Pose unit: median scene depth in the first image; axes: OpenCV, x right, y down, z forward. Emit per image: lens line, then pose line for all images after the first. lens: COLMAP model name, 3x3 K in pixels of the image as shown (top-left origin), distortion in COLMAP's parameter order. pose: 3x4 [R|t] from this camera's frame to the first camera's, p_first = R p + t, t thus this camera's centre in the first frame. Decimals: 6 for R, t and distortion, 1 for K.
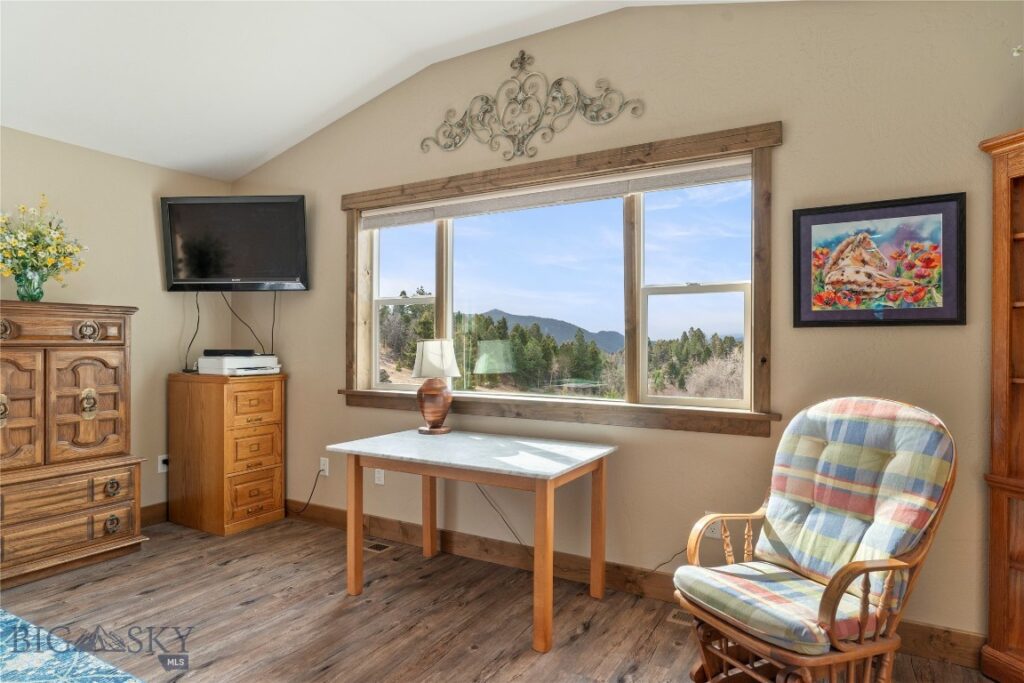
lens RADIAL K [[581.9, 0, 512.6], [0, 581.9, 340.4], [0, 0, 1]] dist [-0.015529, 0.003156]
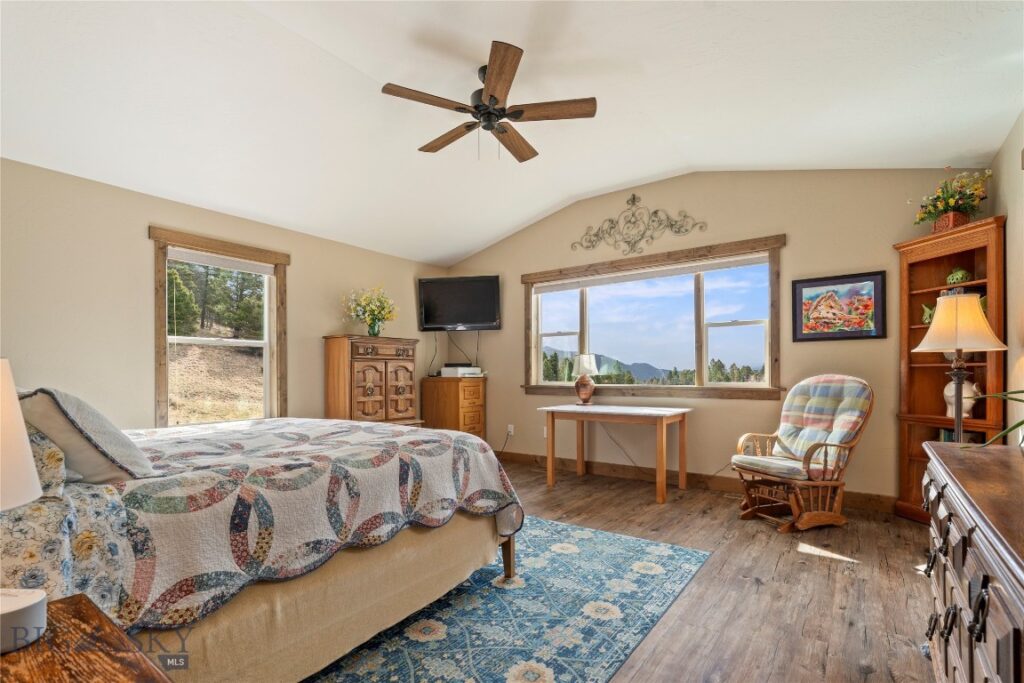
lens RADIAL K [[467.6, 0, 505.5], [0, 467.6, 372.0], [0, 0, 1]] dist [0.003782, -0.002969]
pose [[0.993071, -0.007867, -0.117255, -0.241523], [0.007870, 0.999969, -0.000436, 0.060594], [0.117255, -0.000489, 0.993102, -0.564035]]
